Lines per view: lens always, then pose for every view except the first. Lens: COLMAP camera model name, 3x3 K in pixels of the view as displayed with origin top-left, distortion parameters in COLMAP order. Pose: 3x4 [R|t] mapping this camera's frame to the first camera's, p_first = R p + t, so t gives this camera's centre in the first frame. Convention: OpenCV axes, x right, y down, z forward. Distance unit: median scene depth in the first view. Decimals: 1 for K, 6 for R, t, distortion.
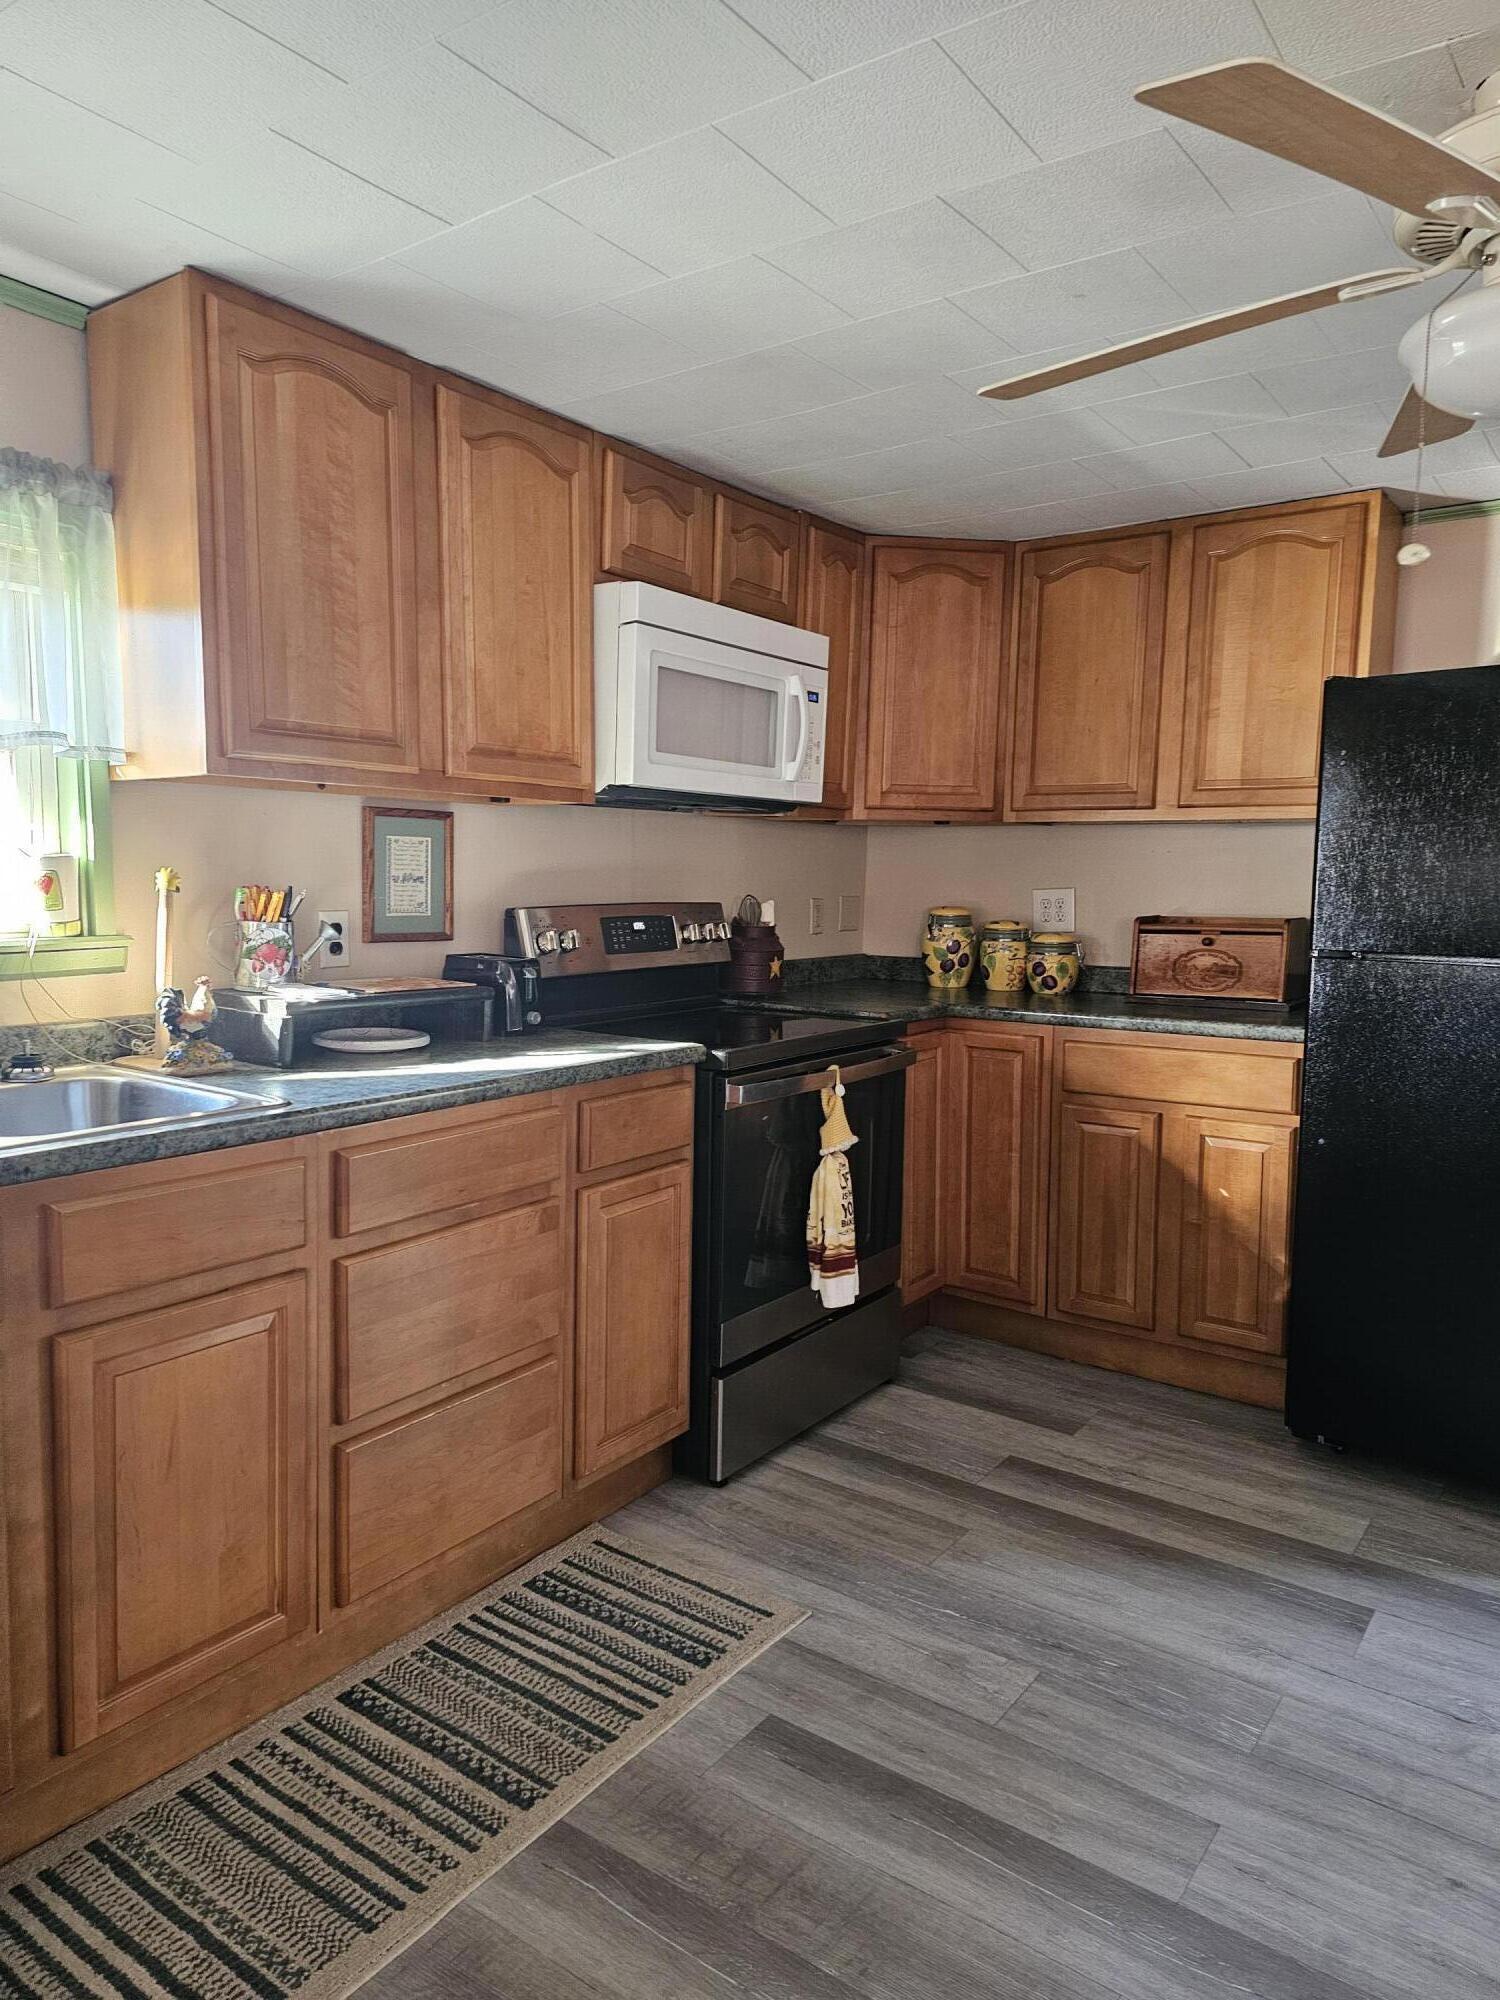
lens RADIAL K [[1329.4, 0, 721.3], [0, 1329.4, 996.9], [0, 0, 1]] dist [0.062534, -0.051395]
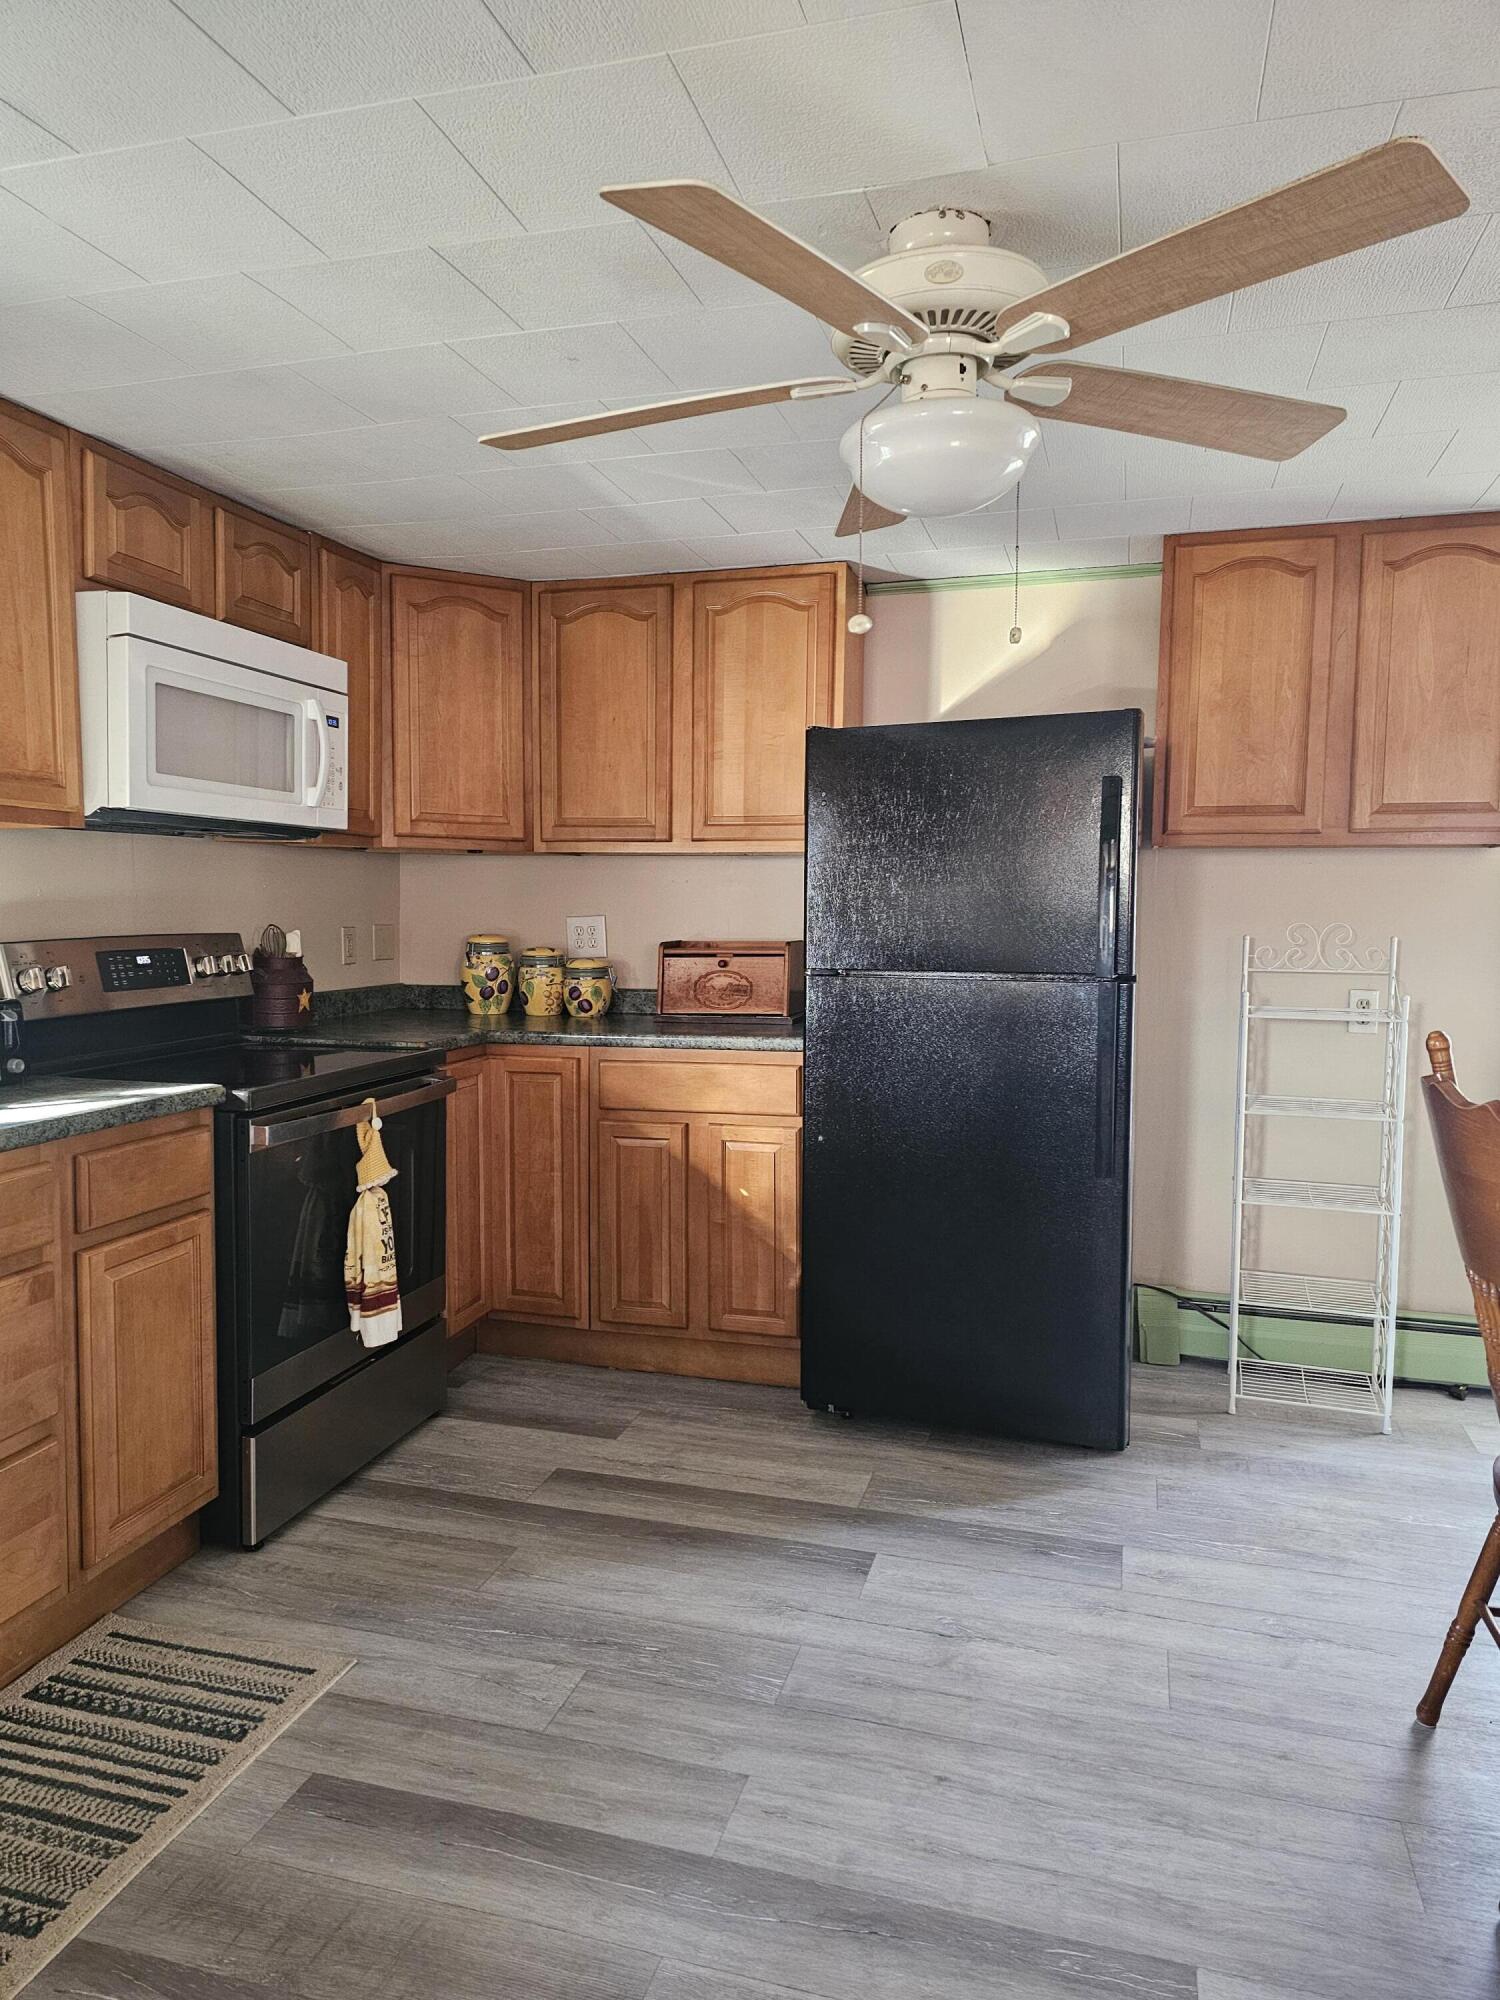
lens RADIAL K [[1329.4, 0, 730.5], [0, 1329.4, 997.4], [0, 0, 1]] dist [0.062534, -0.051395]
pose [[0.940778, -0.032992, 0.337414, 0.006787], [0.039817, 0.999118, -0.013327, 0.001270], [-0.336677, 0.025973, 0.941262, -0.021351]]
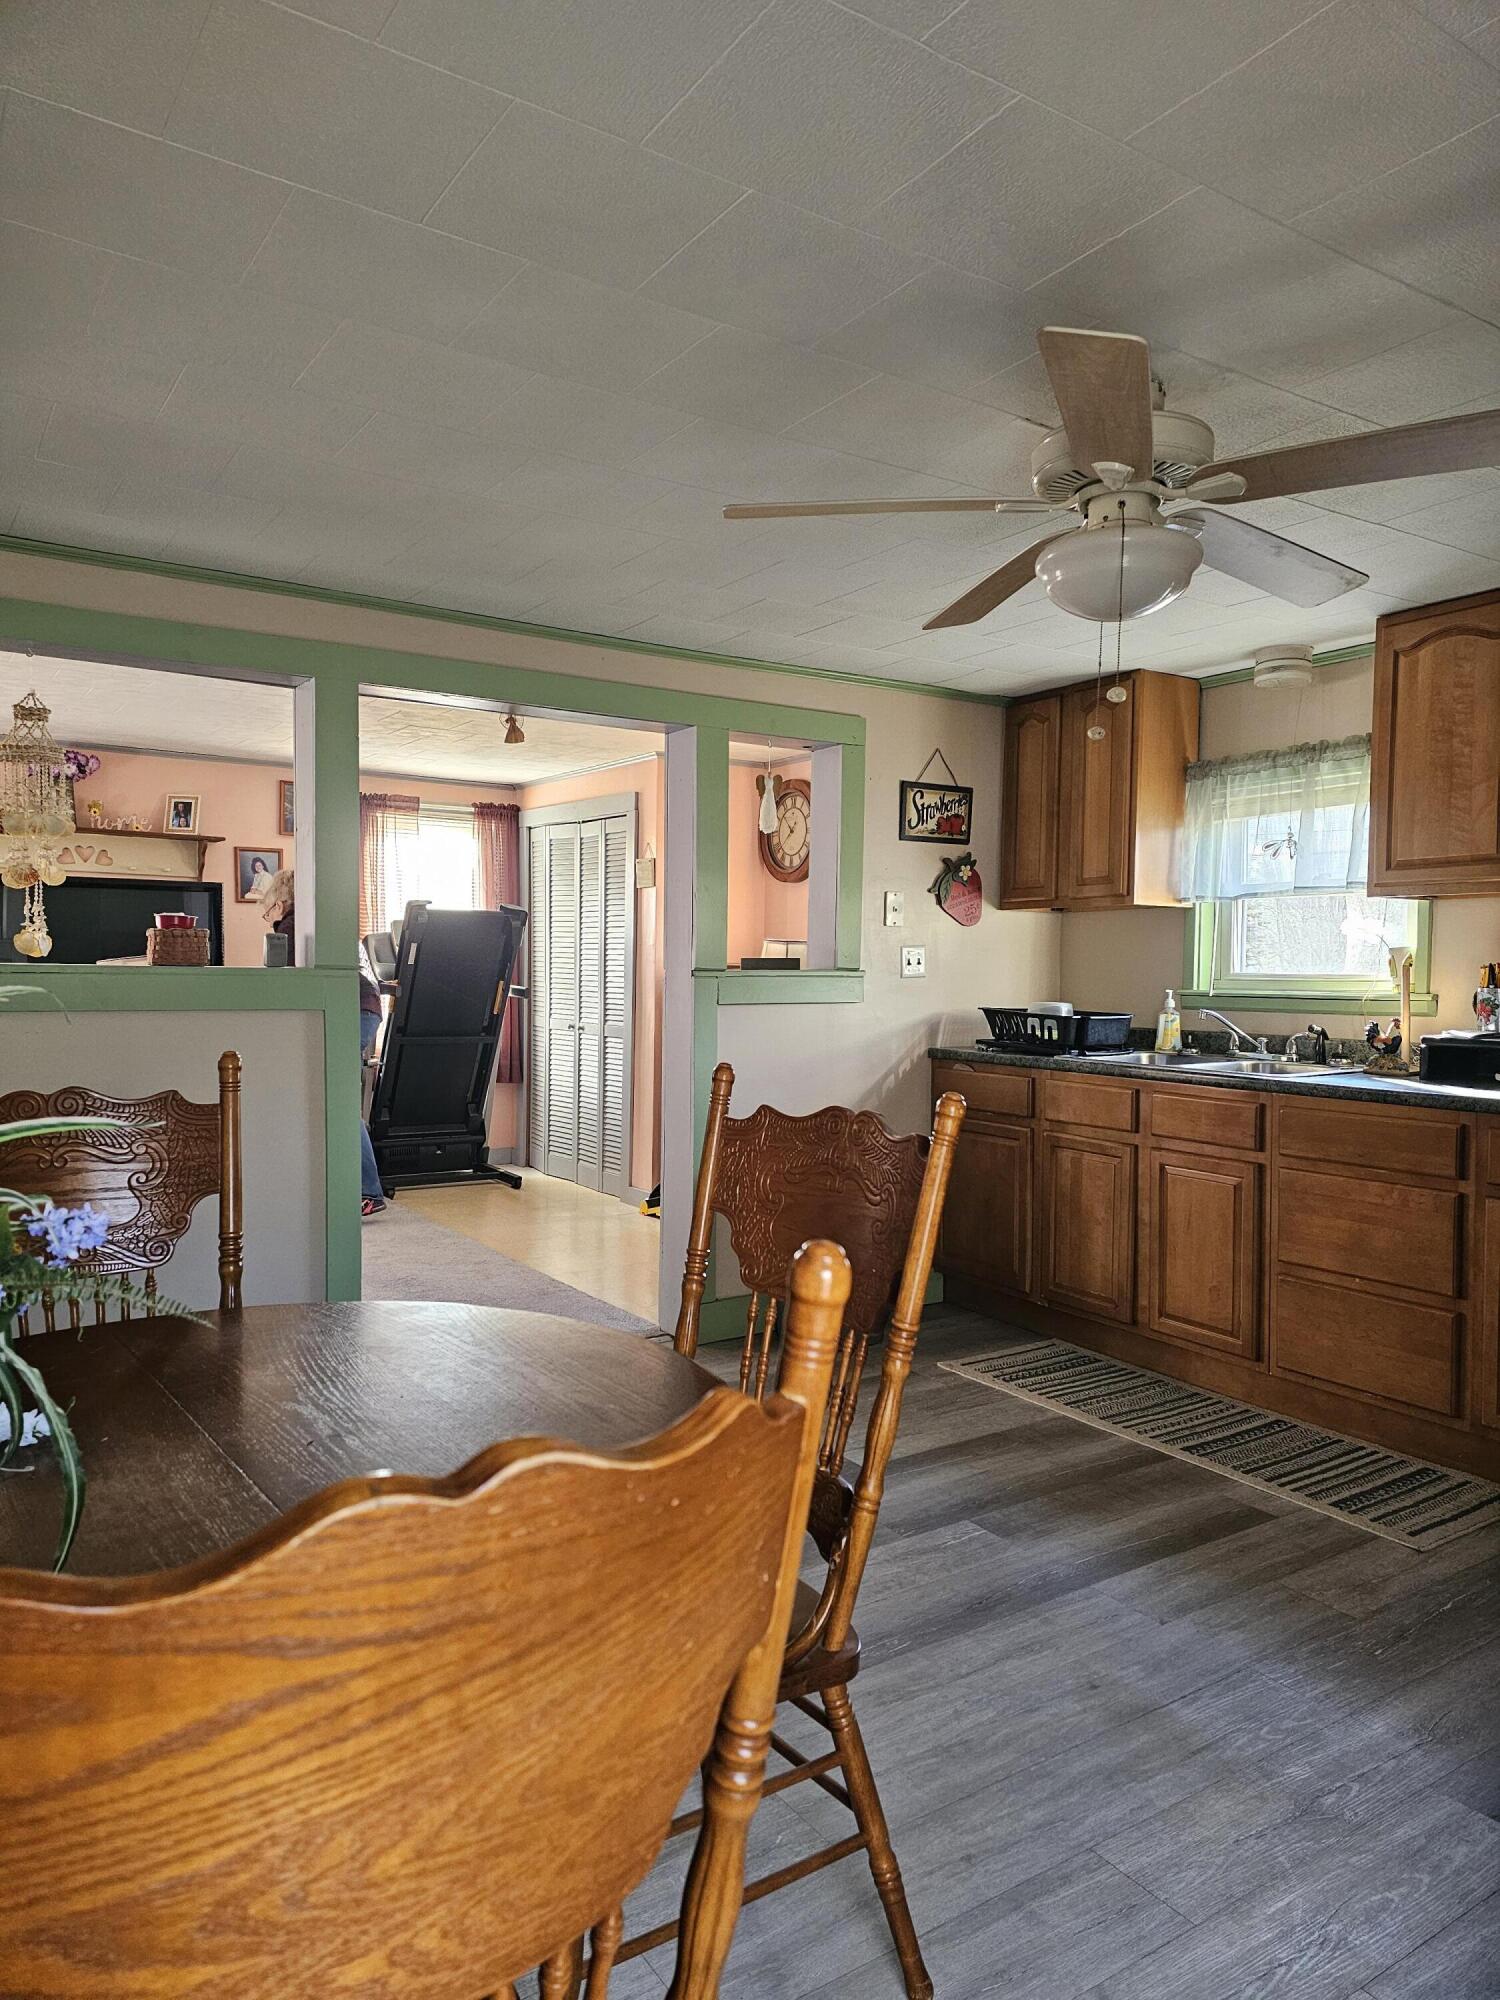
lens RADIAL K [[1329.4, 0, 745.0], [0, 1329.4, 1011.0], [0, 0, 1]] dist [0.062534, -0.051395]
pose [[-0.340872, 0.021285, -0.939869, 1.243324], [-0.095467, 0.993792, 0.057130, -0.034657], [0.935250, 0.109200, -0.336723, 0.688761]]
